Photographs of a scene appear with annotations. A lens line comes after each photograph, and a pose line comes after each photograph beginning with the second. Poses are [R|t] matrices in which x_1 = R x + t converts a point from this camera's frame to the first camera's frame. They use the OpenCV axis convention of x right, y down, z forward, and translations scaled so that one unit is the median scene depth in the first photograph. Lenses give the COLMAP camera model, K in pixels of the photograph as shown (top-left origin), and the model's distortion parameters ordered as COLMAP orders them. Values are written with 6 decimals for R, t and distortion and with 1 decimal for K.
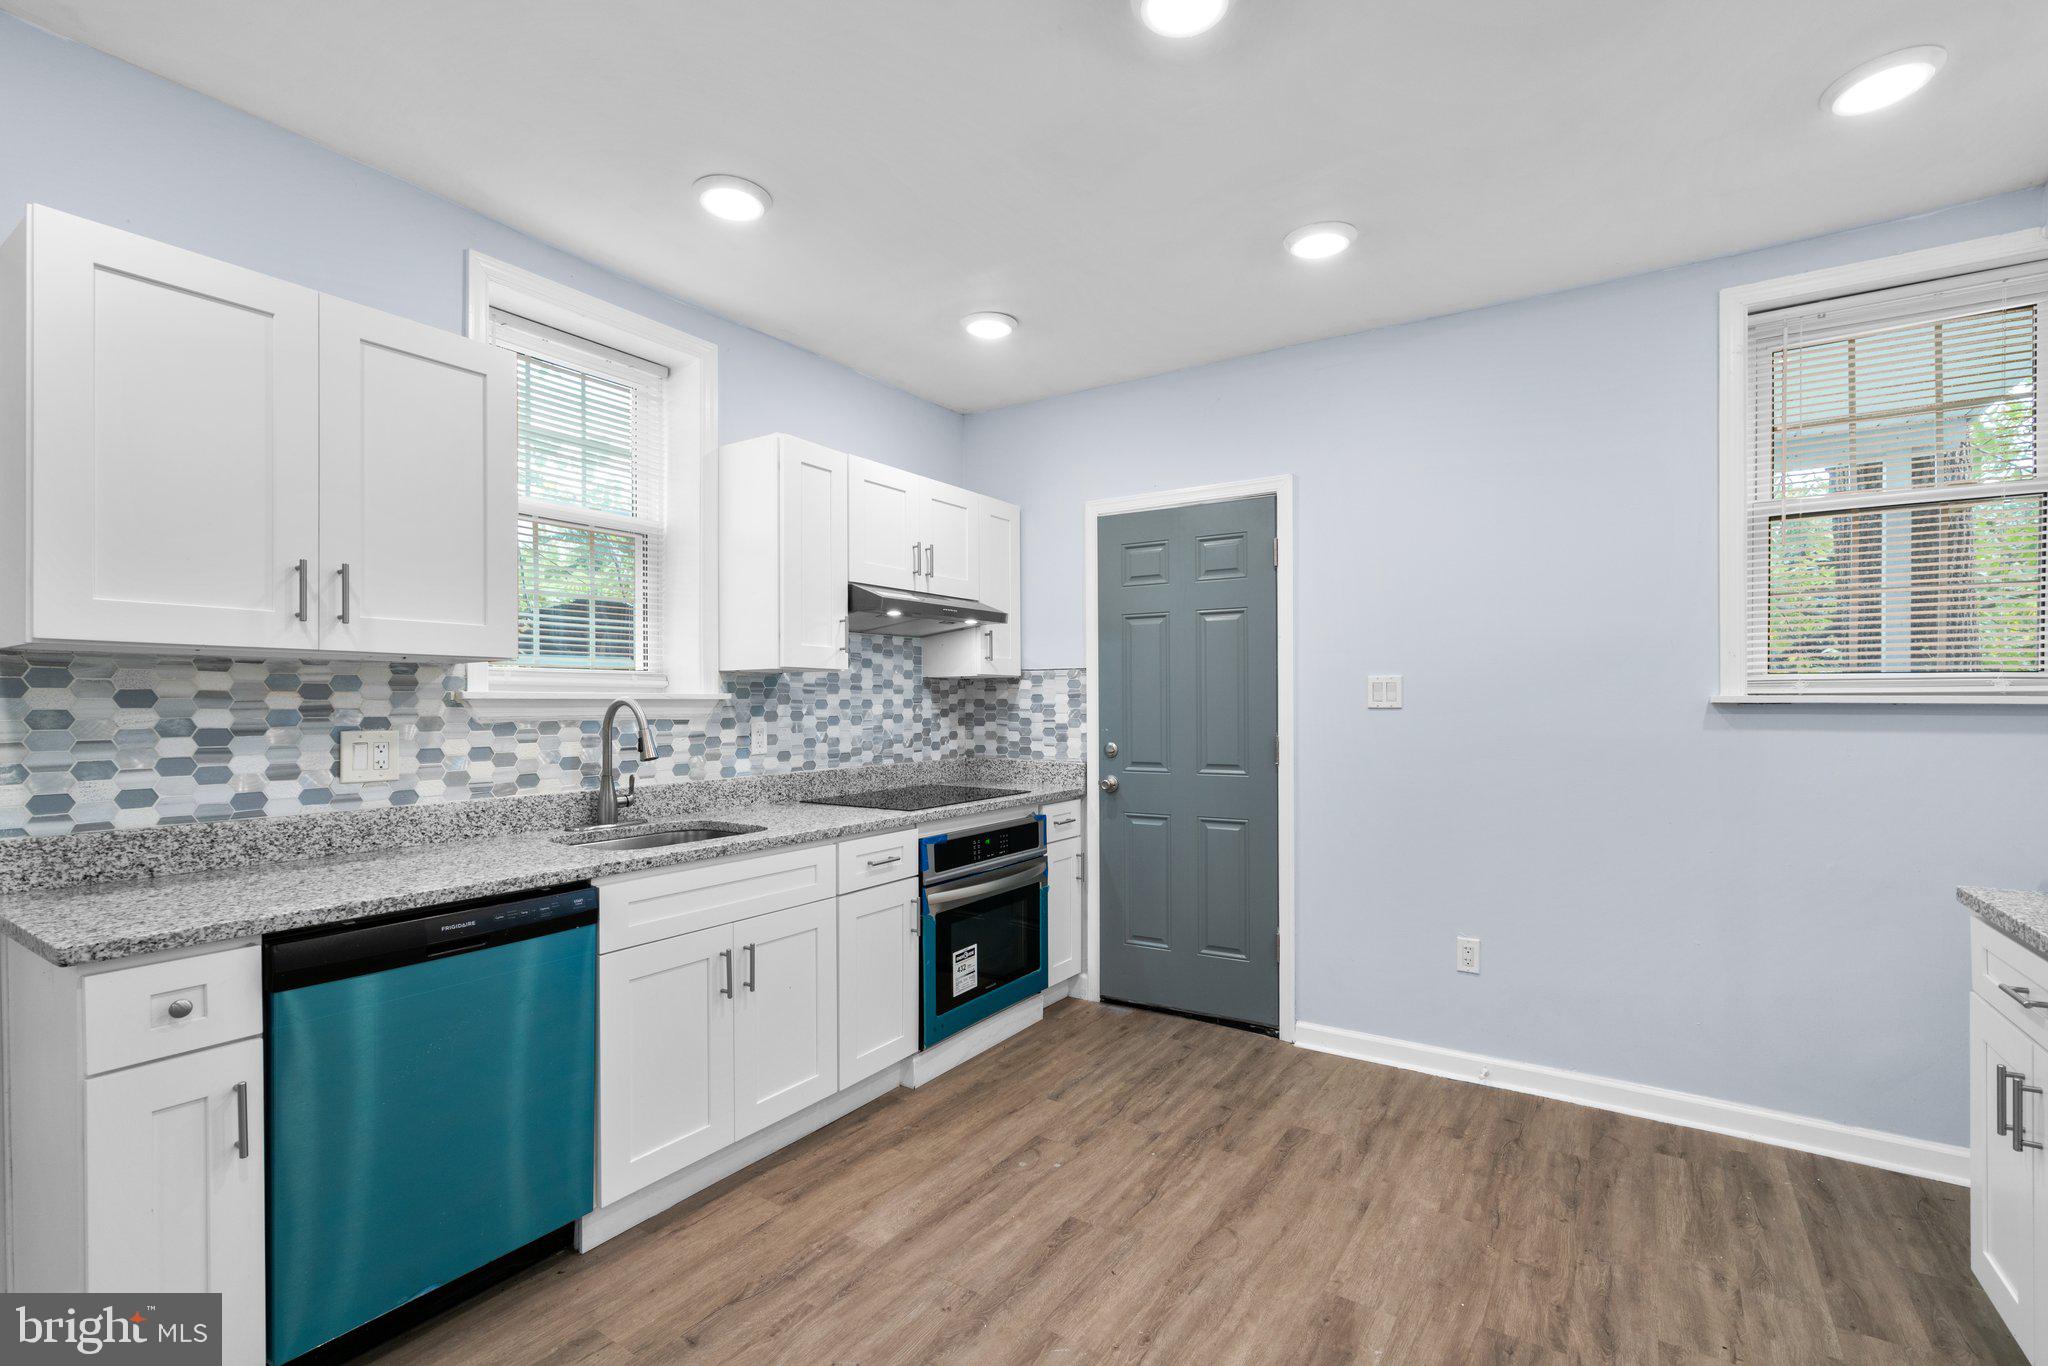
lens RADIAL K [[923.1, 0, 1027.8], [0, 923.1, 704.9], [0, 0, 1]] dist [-0.007306, 0.003297]
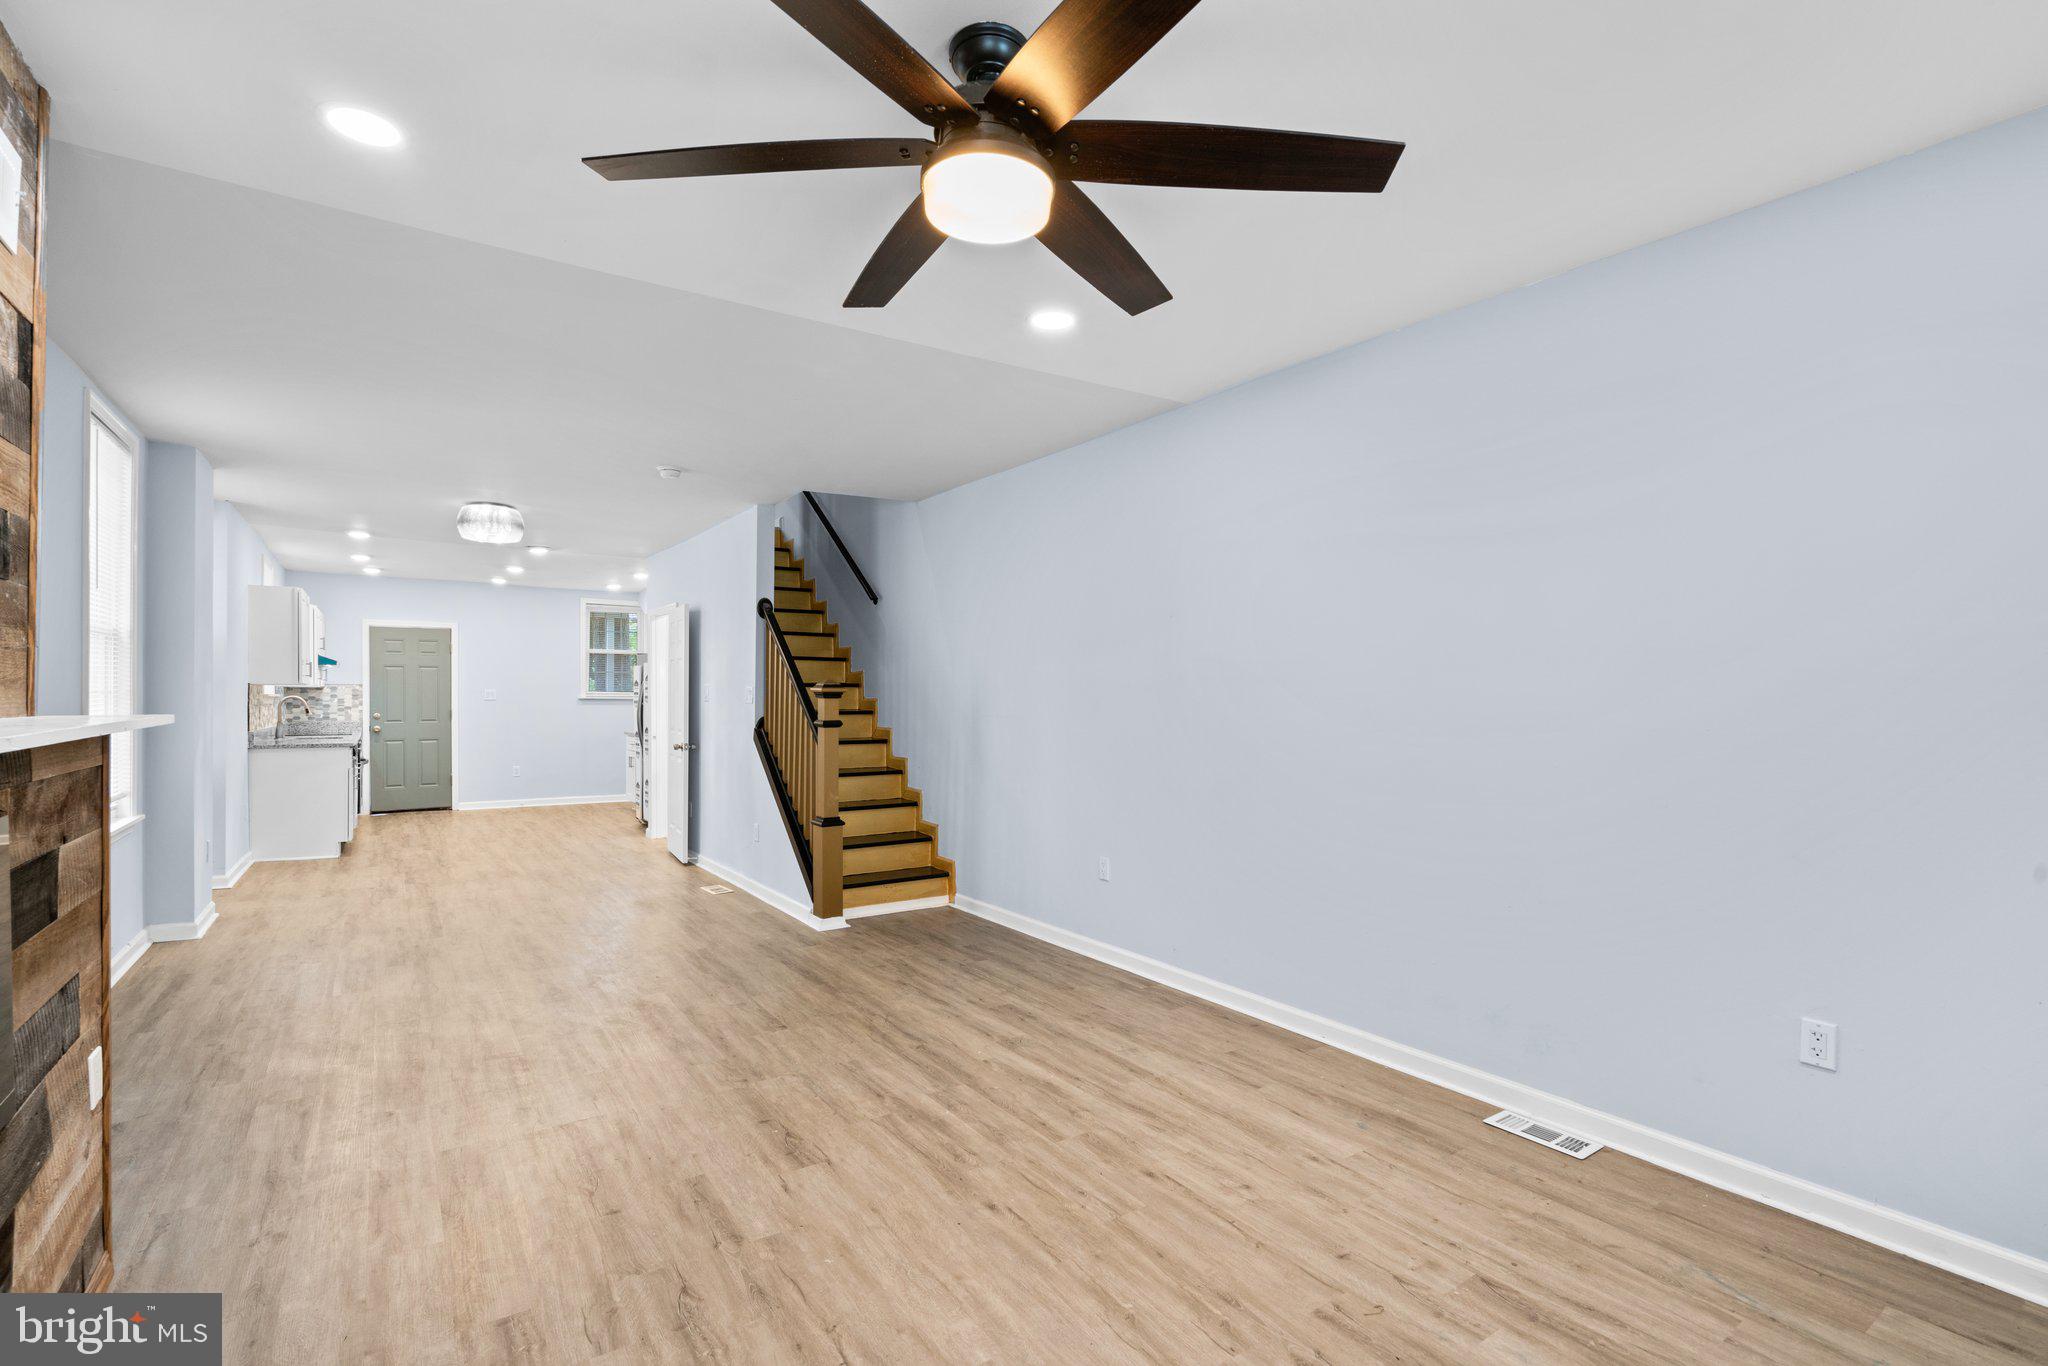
lens RADIAL K [[923.1, 0, 1028.7], [0, 923.1, 696.8], [0, 0, 1]] dist [-0.007306, 0.003297]
pose [[0.365639, 0.003287, 0.930751, -1.632258], [-0.000111, 0.999994, -0.003488, 0.003039], [-0.930757, 0.001172, 0.365637, -1.645190]]
